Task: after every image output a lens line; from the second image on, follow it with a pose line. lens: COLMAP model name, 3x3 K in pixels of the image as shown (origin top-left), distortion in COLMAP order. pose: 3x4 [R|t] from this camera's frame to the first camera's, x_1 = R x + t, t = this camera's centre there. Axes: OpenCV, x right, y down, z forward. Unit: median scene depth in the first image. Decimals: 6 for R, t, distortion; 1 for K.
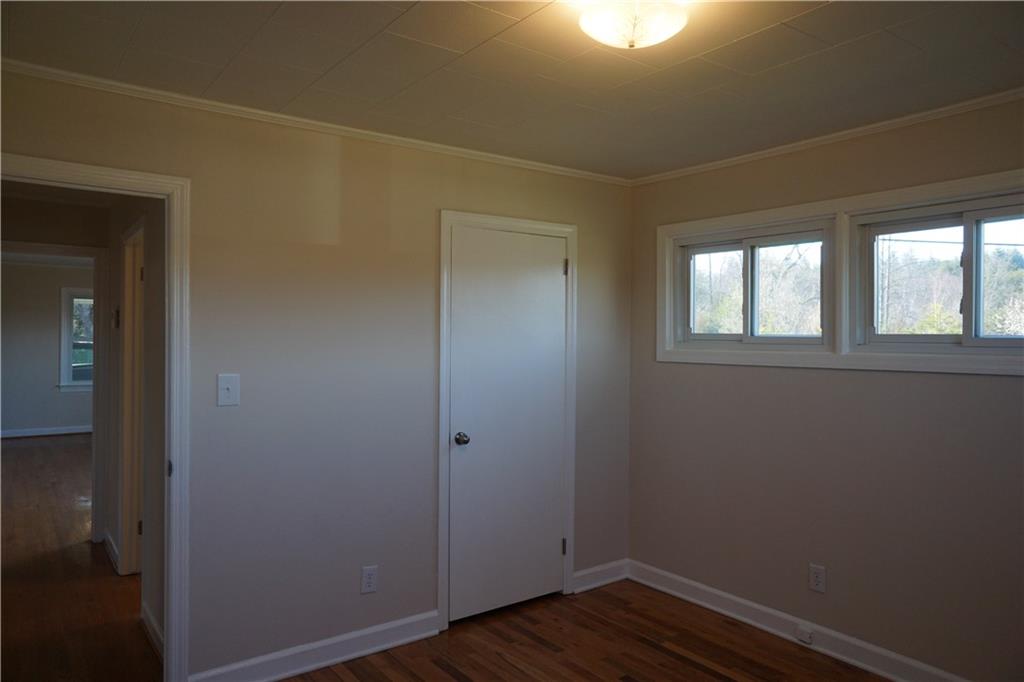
lens RADIAL K [[694.0, 0, 507.7], [0, 694.0, 343.9], [0, 0, 1]] dist [-0.068702, 0.088479]
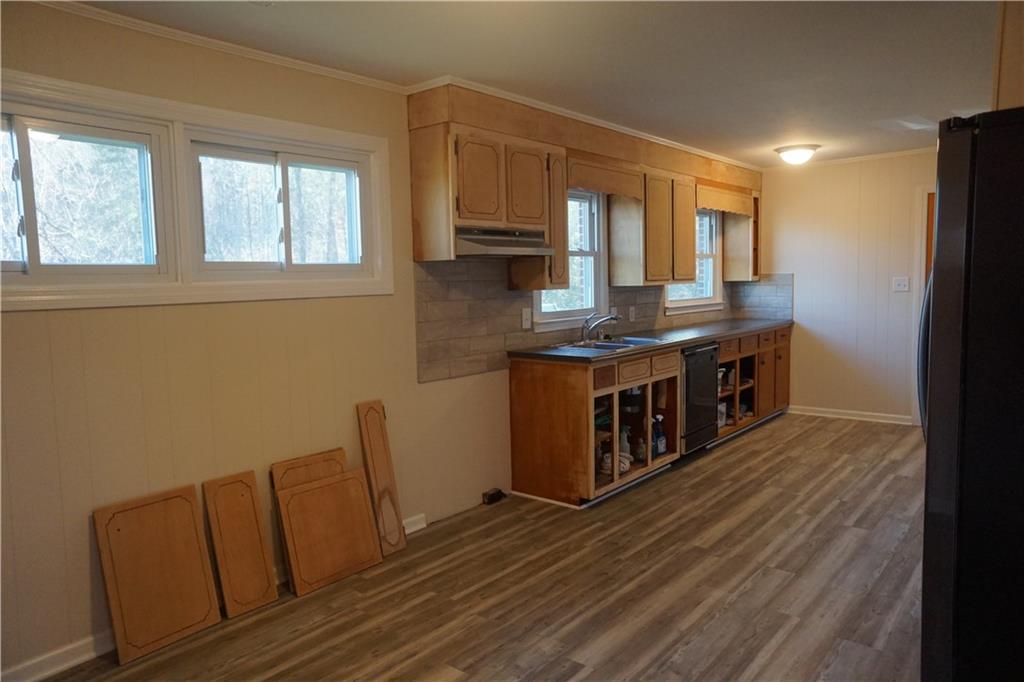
lens RADIAL K [[694.0, 0, 503.2], [0, 694.0, 339.2], [0, 0, 1]] dist [-0.068702, 0.088479]
pose [[-0.246402, -0.093803, 0.964618, -0.461459], [0.021765, 0.994519, 0.102270, 0.003118], [-0.968923, 0.046194, -0.243010, 0.804578]]
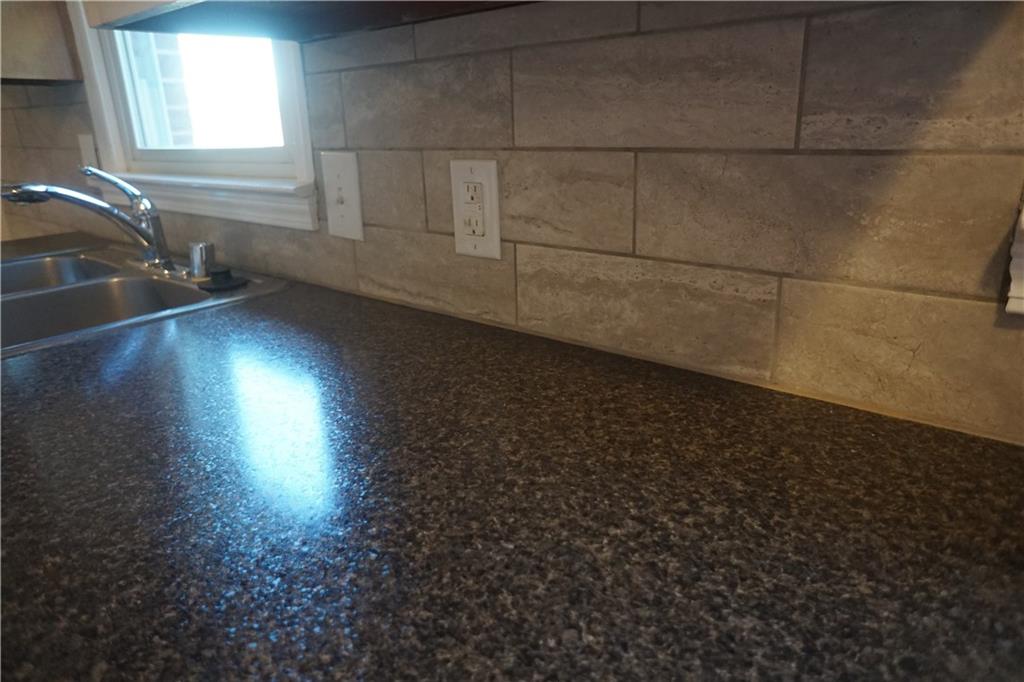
lens RADIAL K [[694.0, 0, 501.1], [0, 694.0, 340.6], [0, 0, 1]] dist [-0.068702, 0.088479]
pose [[0.975168, -0.121108, 0.185420, 1.049850], [0.057571, 0.947076, 0.315805, 0.086159], [-0.213854, -0.297289, 0.930530, -0.178937]]
